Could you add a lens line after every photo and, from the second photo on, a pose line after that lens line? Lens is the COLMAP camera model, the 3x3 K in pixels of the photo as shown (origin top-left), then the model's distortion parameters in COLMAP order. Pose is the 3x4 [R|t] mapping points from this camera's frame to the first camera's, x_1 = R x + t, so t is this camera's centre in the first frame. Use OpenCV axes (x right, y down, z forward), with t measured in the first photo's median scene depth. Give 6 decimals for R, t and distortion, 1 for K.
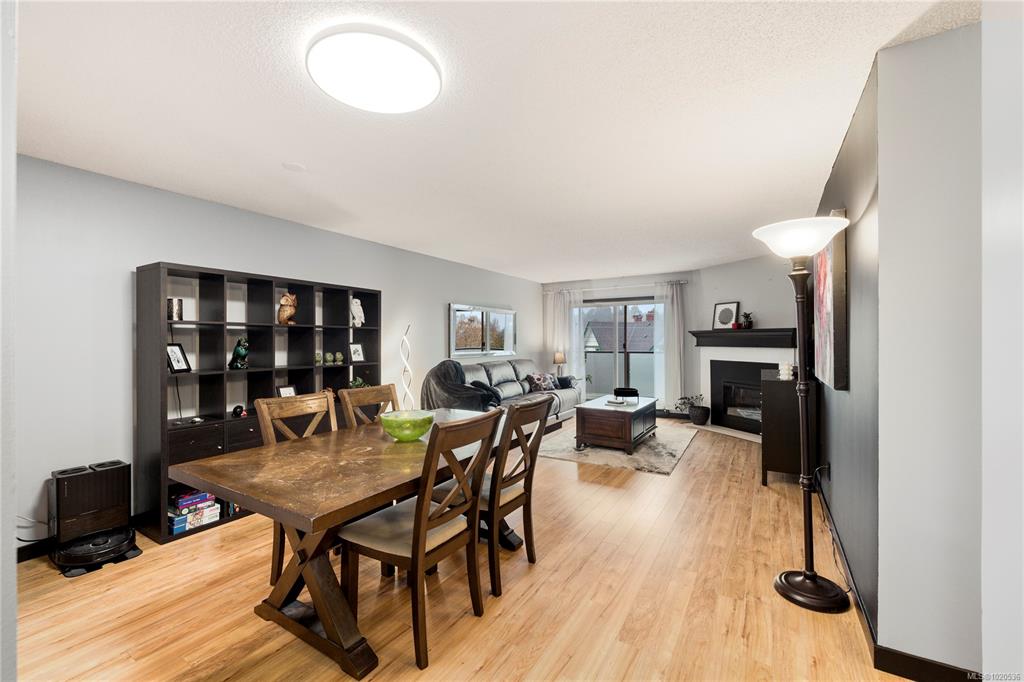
lens RADIAL K [[423.3, 0, 510.8], [0, 423.3, 343.5], [0, 0, 1]] dist [-0.001549, -0.000711]
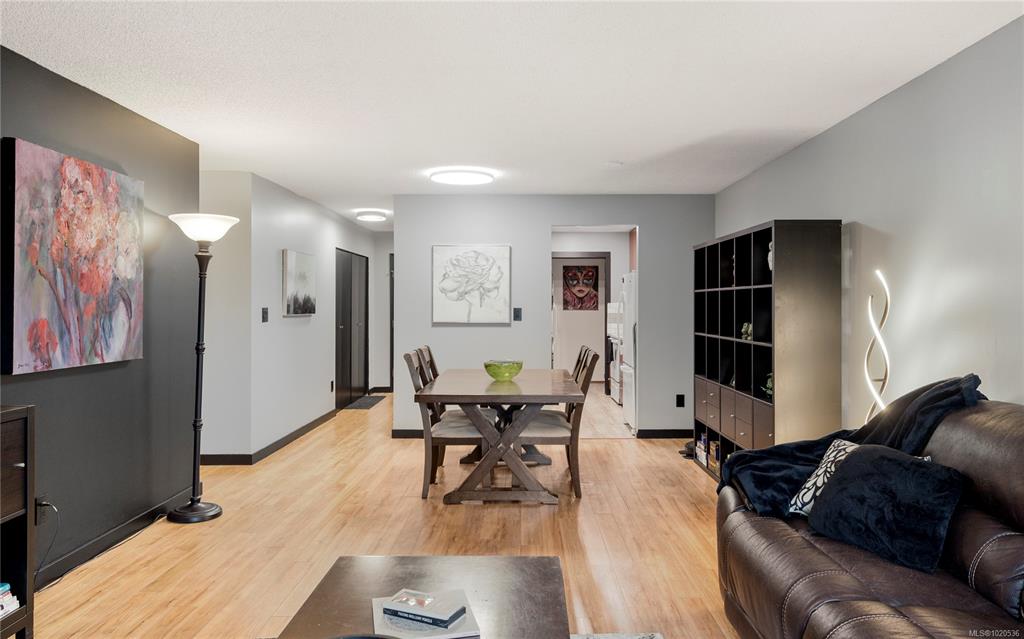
lens RADIAL K [[682.3, 0, 512.4], [0, 682.3, 309.5], [0, 0, 1]] dist [-0.008115, -0.002821]
pose [[-0.860436, 0.007141, -0.509509, 0.327735], [0.000598, 0.999915, 0.013005, -0.010750], [0.509558, 0.010885, -0.860367, 1.129446]]
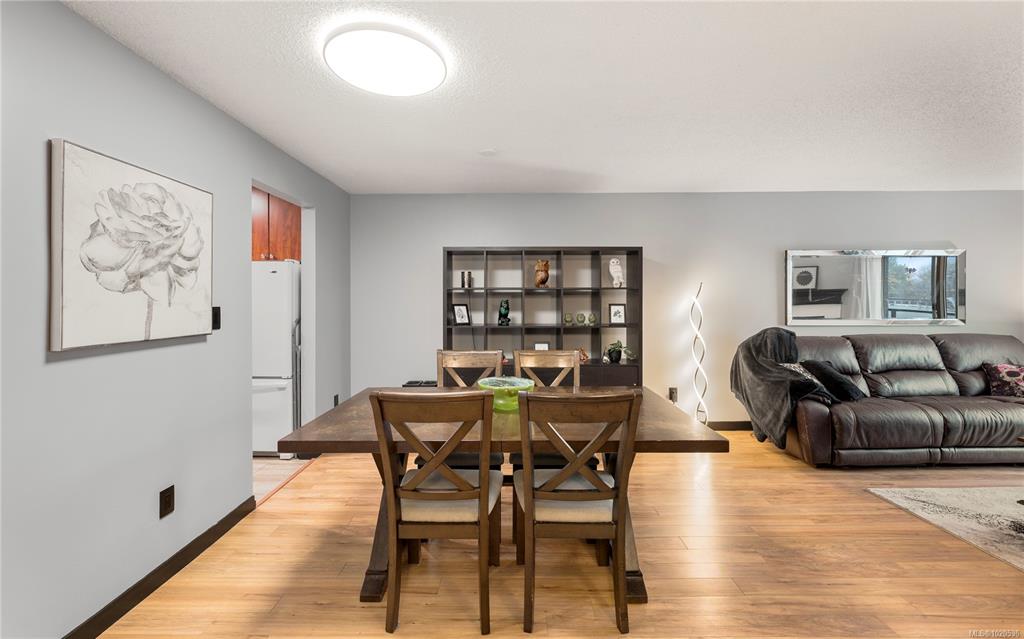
lens RADIAL K [[419.4, 0, 500.8], [0, 419.4, 302.9], [0, 0, 1]] dist [-0.002165, -0.000247]
pose [[0.505877, 0.005556, -0.862588, 0.218702], [-0.003355, 0.999984, 0.004473, -0.004982], [0.862599, 0.000631, 0.505888, 0.203118]]
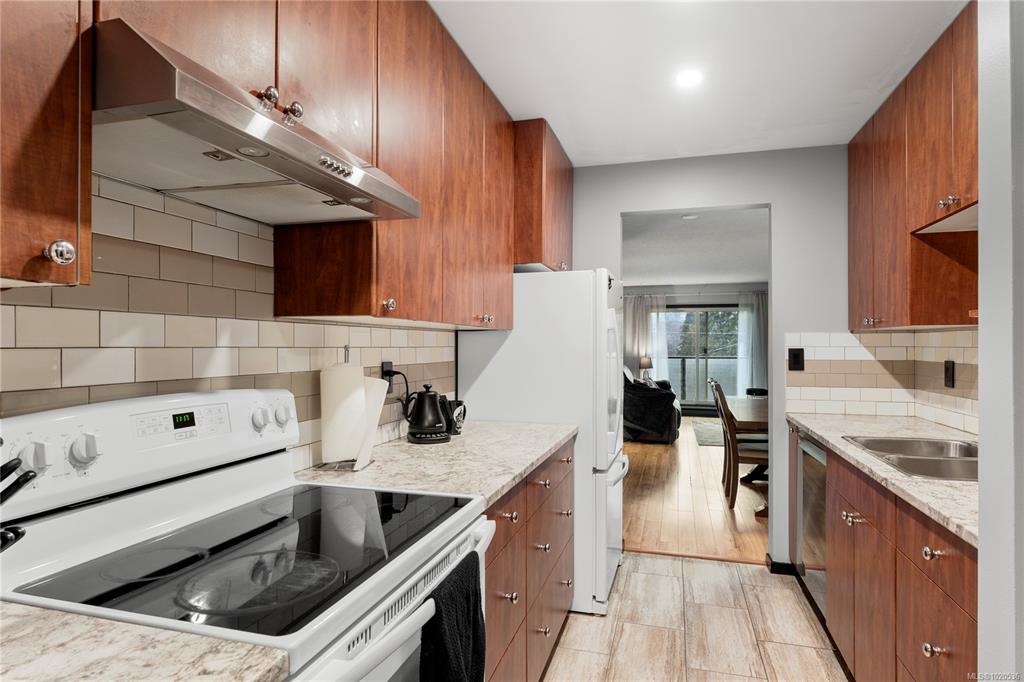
lens RADIAL K [[589.7, 0, 513.6], [0, 589.7, 345.0], [0, 0, 1]] dist [-0.001906, -0.000054]
pose [[0.961775, 0.004924, 0.273796, -0.706567], [-0.002625, 0.999958, -0.008762, 0.007043], [-0.273828, 0.007708, 0.961748, -0.304845]]
